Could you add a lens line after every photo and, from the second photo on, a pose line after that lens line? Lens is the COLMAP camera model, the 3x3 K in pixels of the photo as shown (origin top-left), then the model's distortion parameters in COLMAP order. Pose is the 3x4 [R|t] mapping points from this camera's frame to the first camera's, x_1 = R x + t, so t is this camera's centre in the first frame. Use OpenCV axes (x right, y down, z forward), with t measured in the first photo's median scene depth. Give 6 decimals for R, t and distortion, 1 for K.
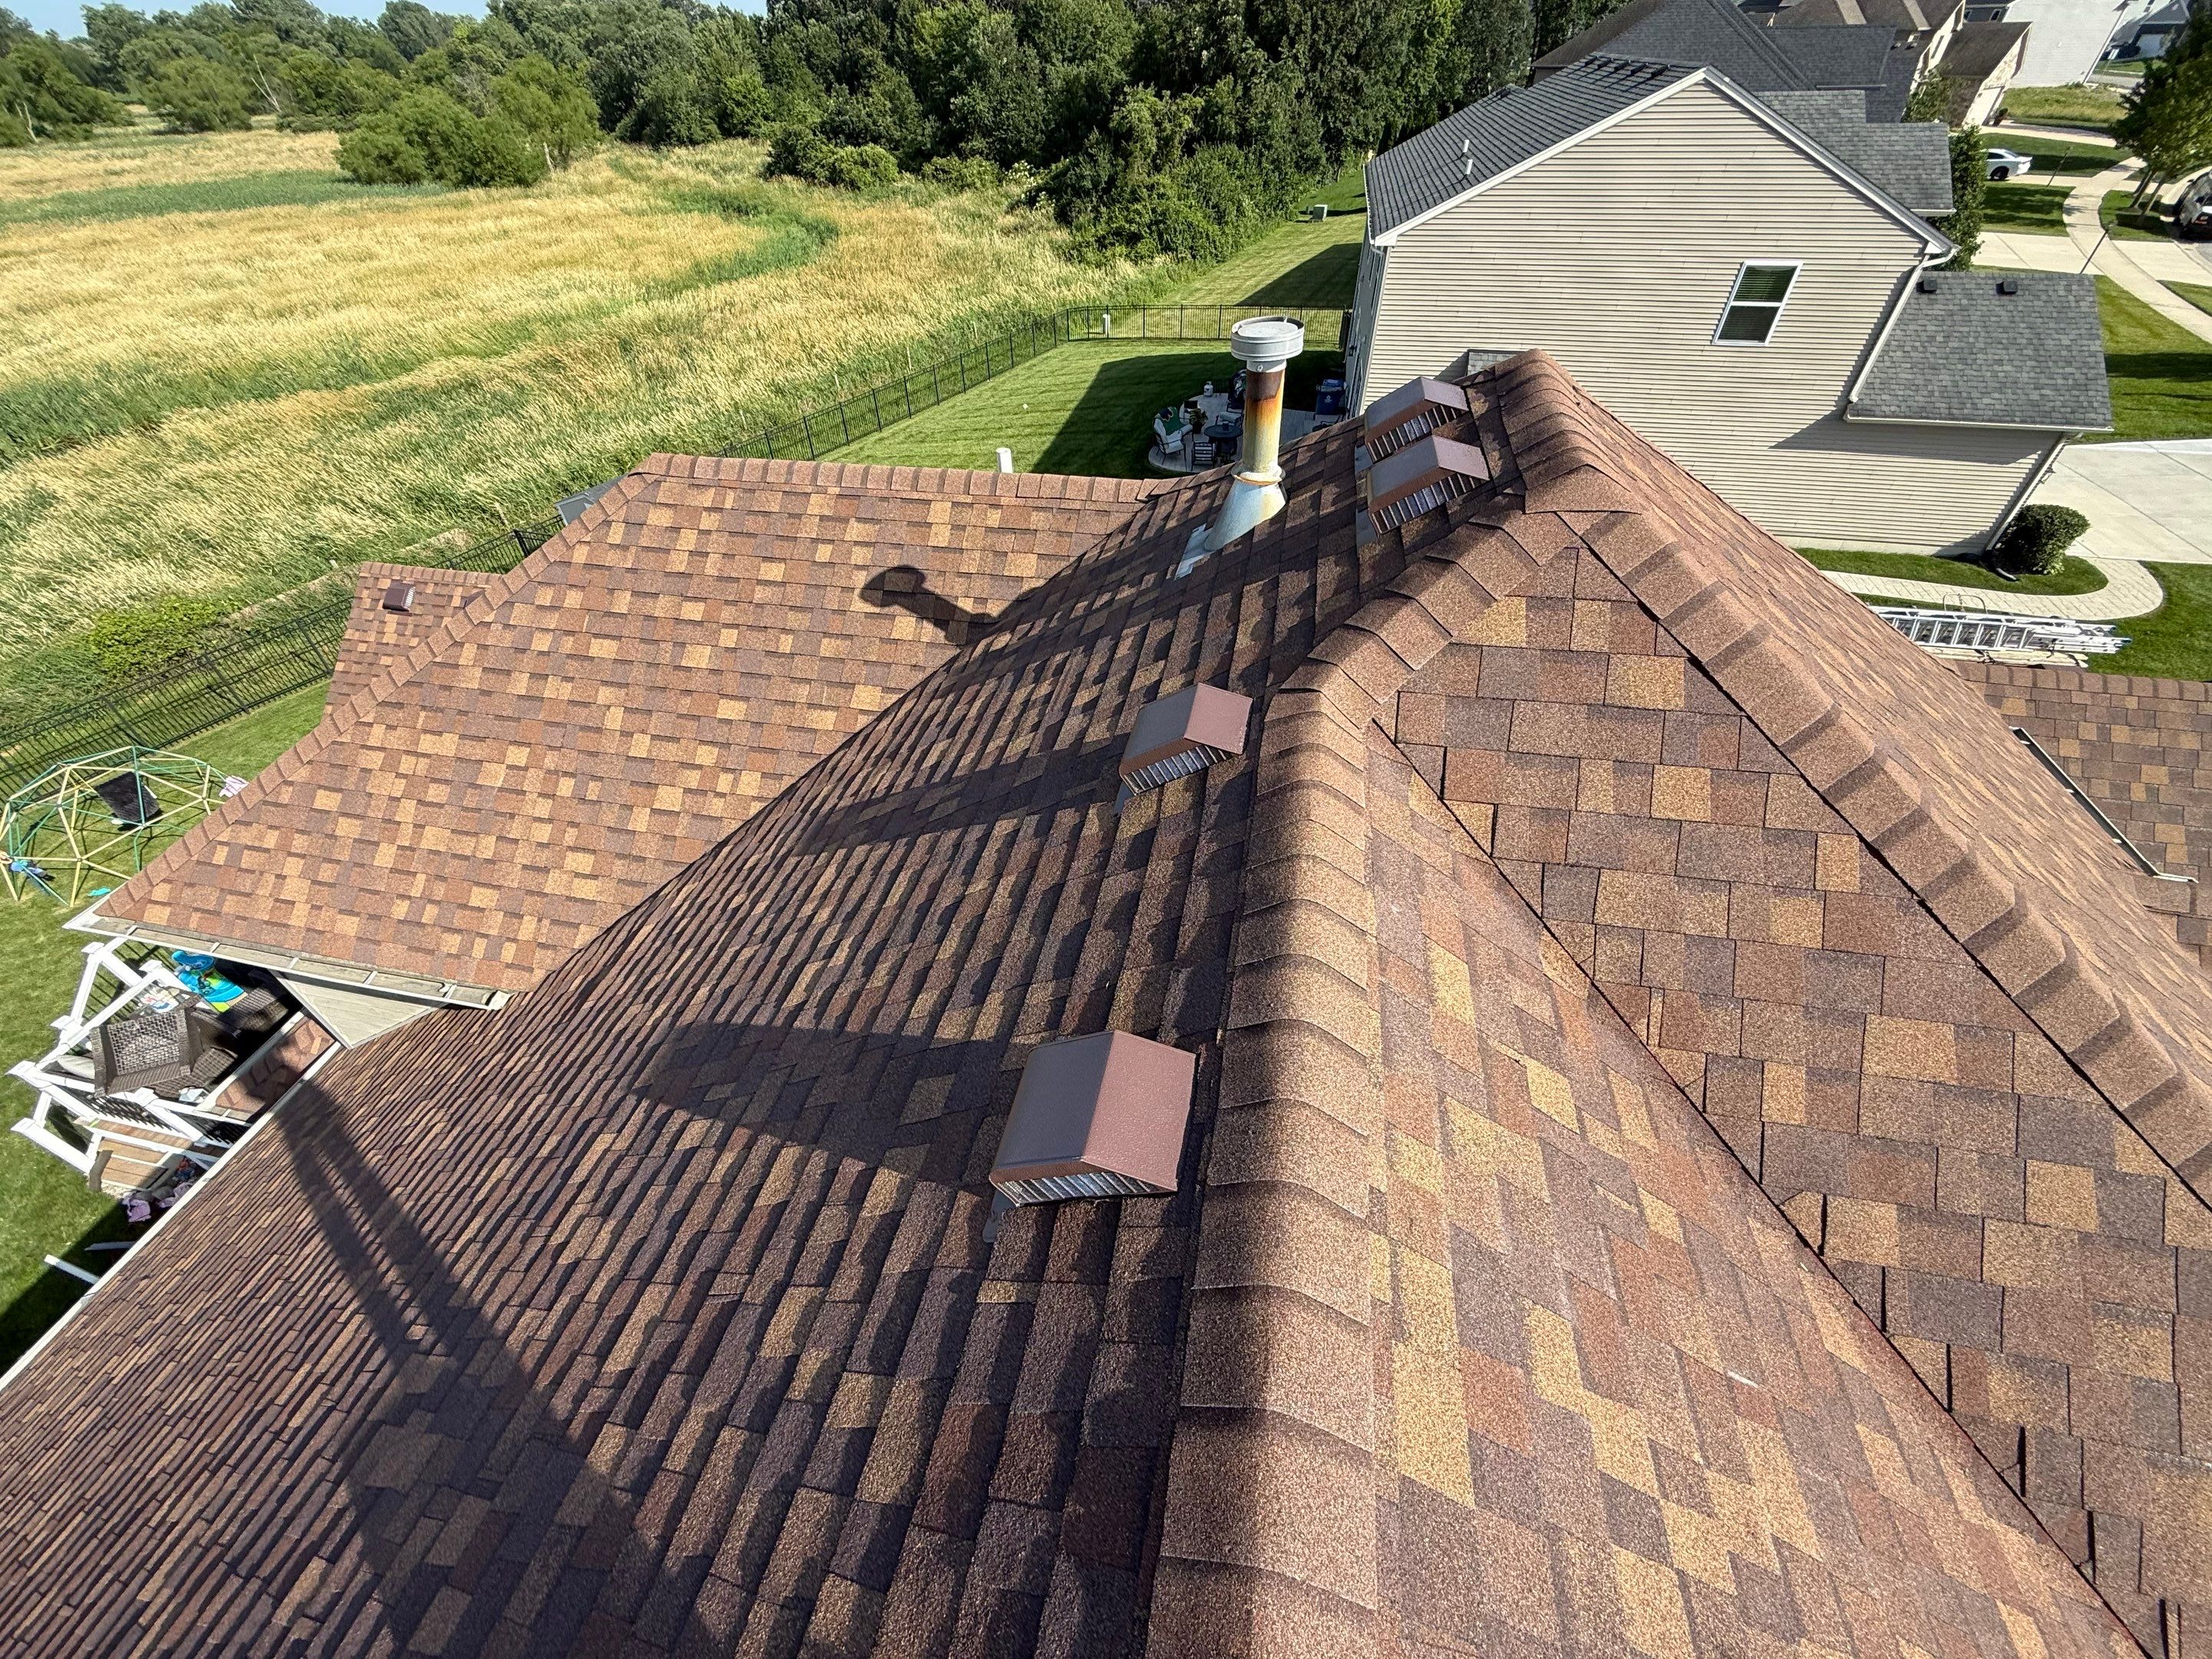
lens RADIAL K [[878.6, 0, 1099.2], [0, 878.6, 831.0], [0, 0, 1]] dist [0.000484, -0.000308]
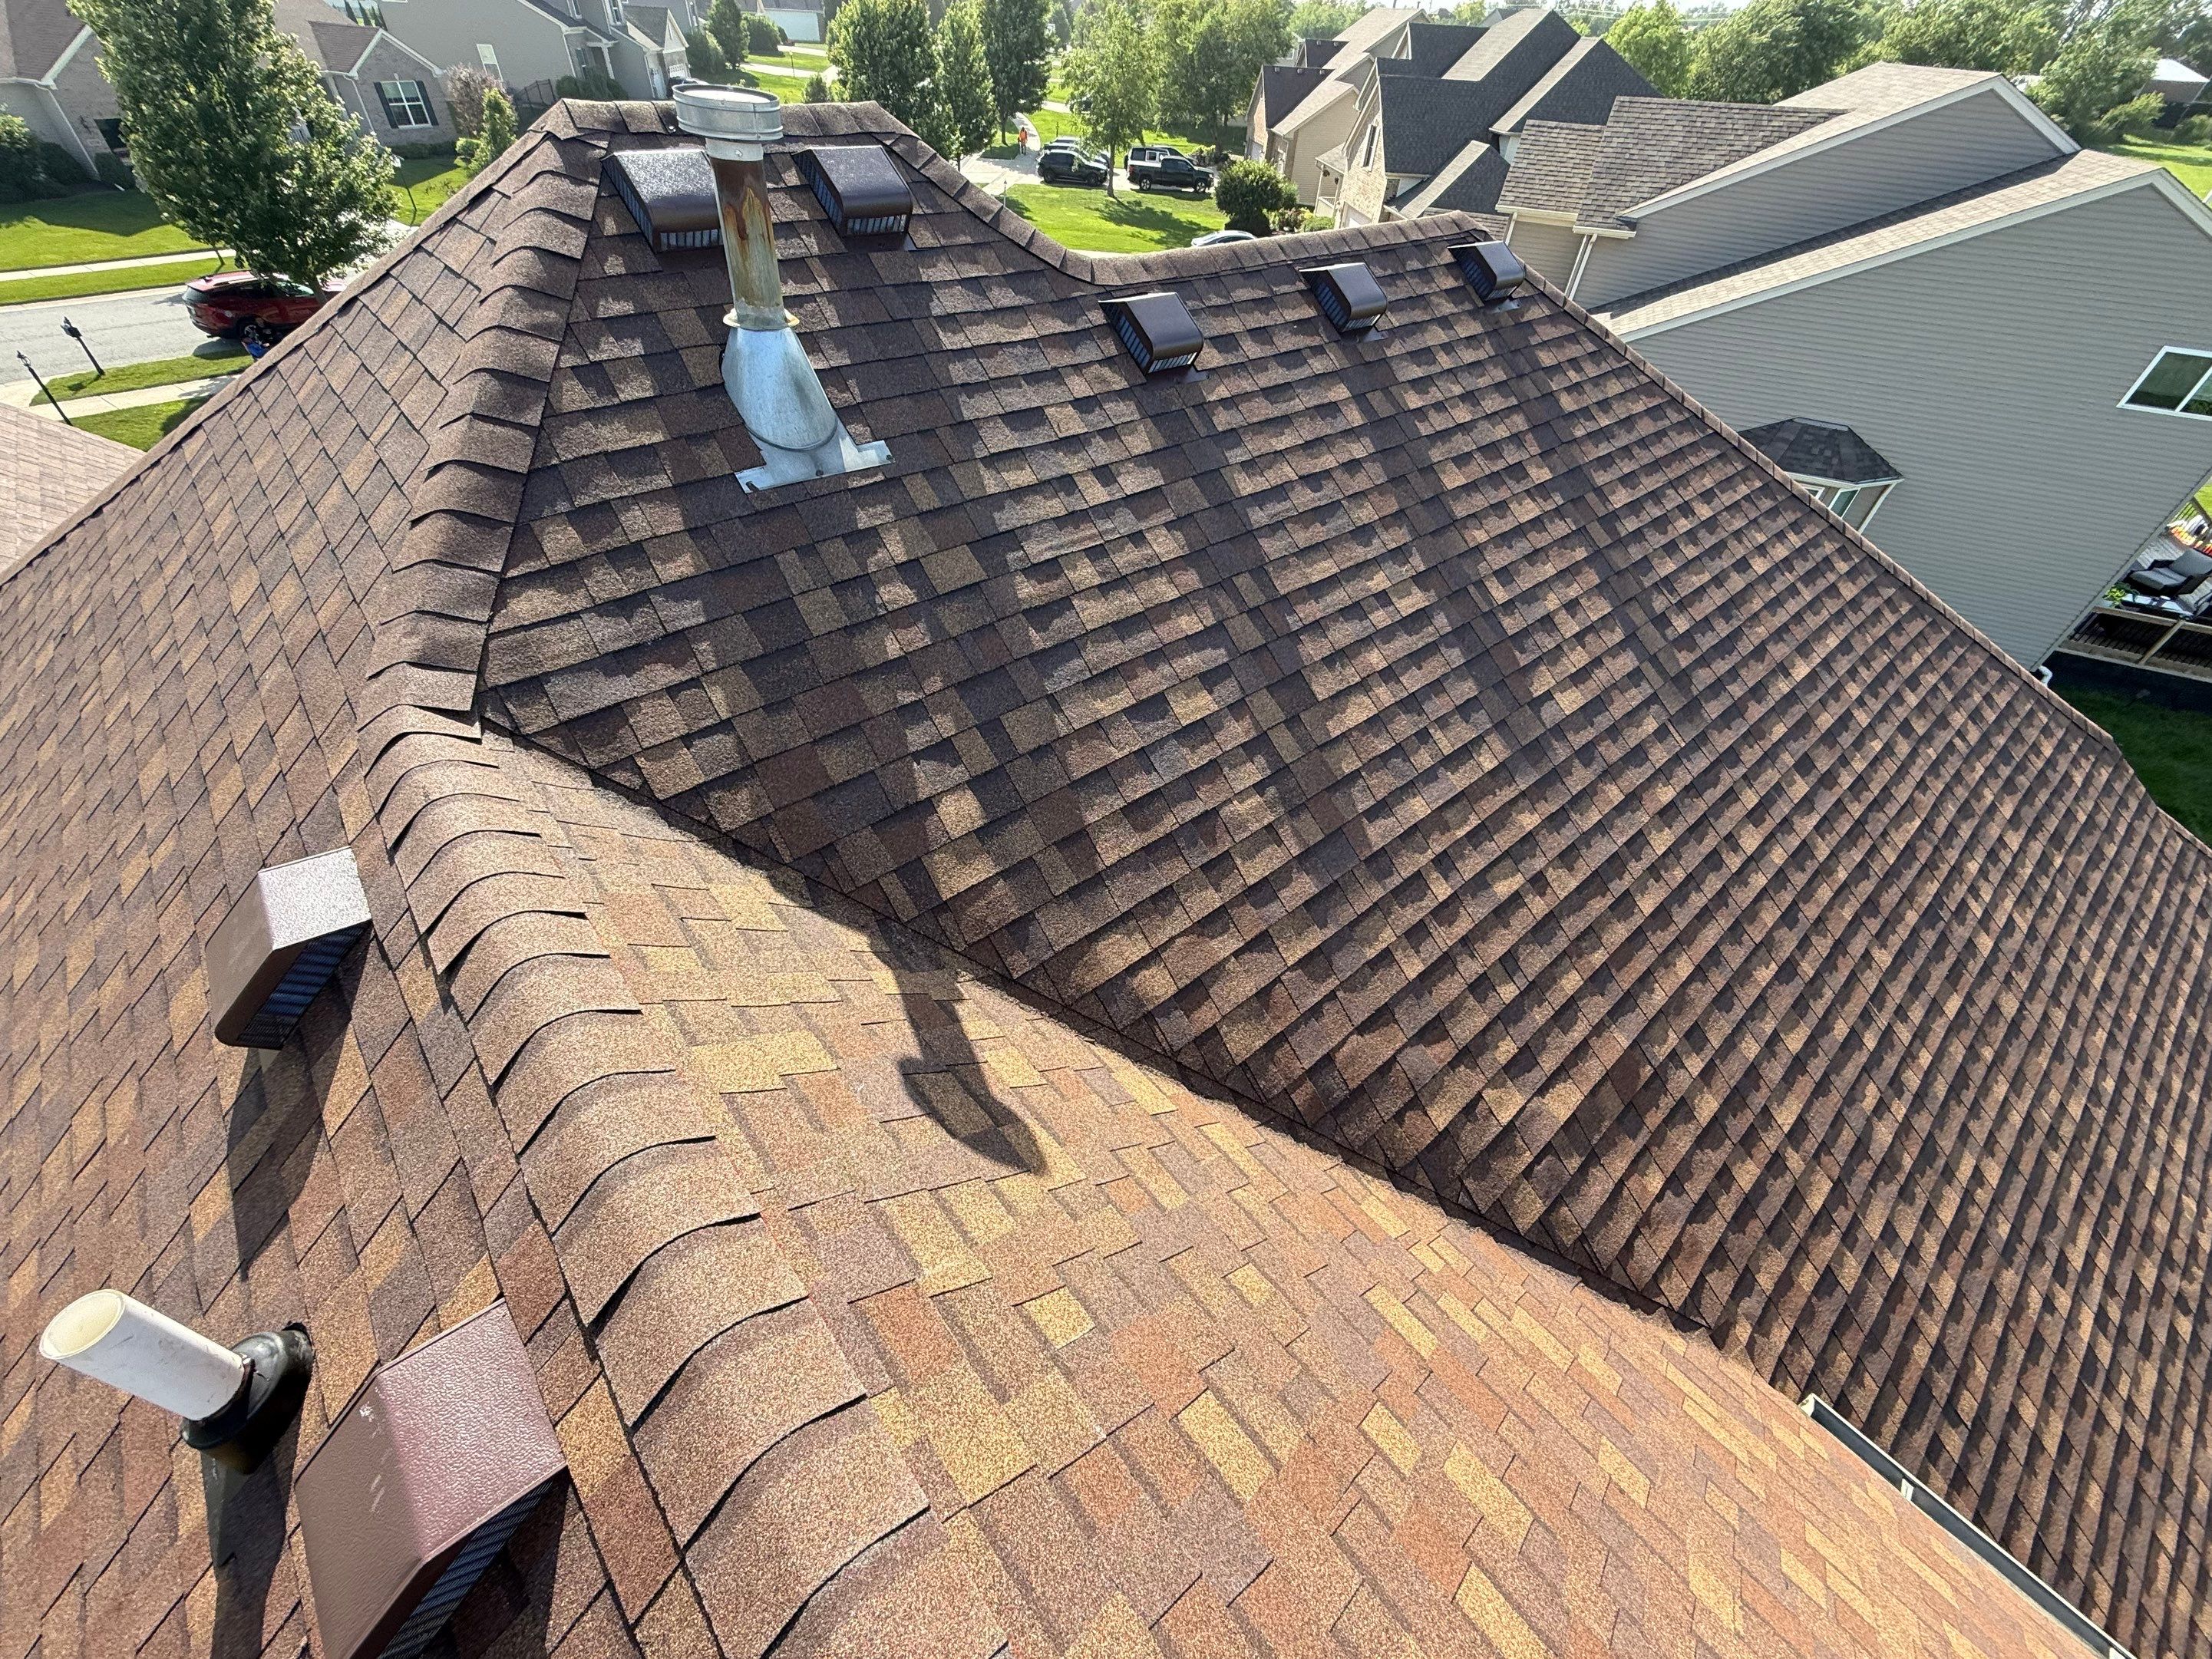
lens RADIAL K [[878.6, 0, 1097.0], [0, 878.6, 832.1], [0, 0, 1]] dist [0.000484, -0.000308]
pose [[-0.793178, -0.428960, 0.432276, -0.812949], [0.387880, 0.191376, 0.901623, -1.297366], [-0.469487, 0.882819, 0.014590, 1.816470]]
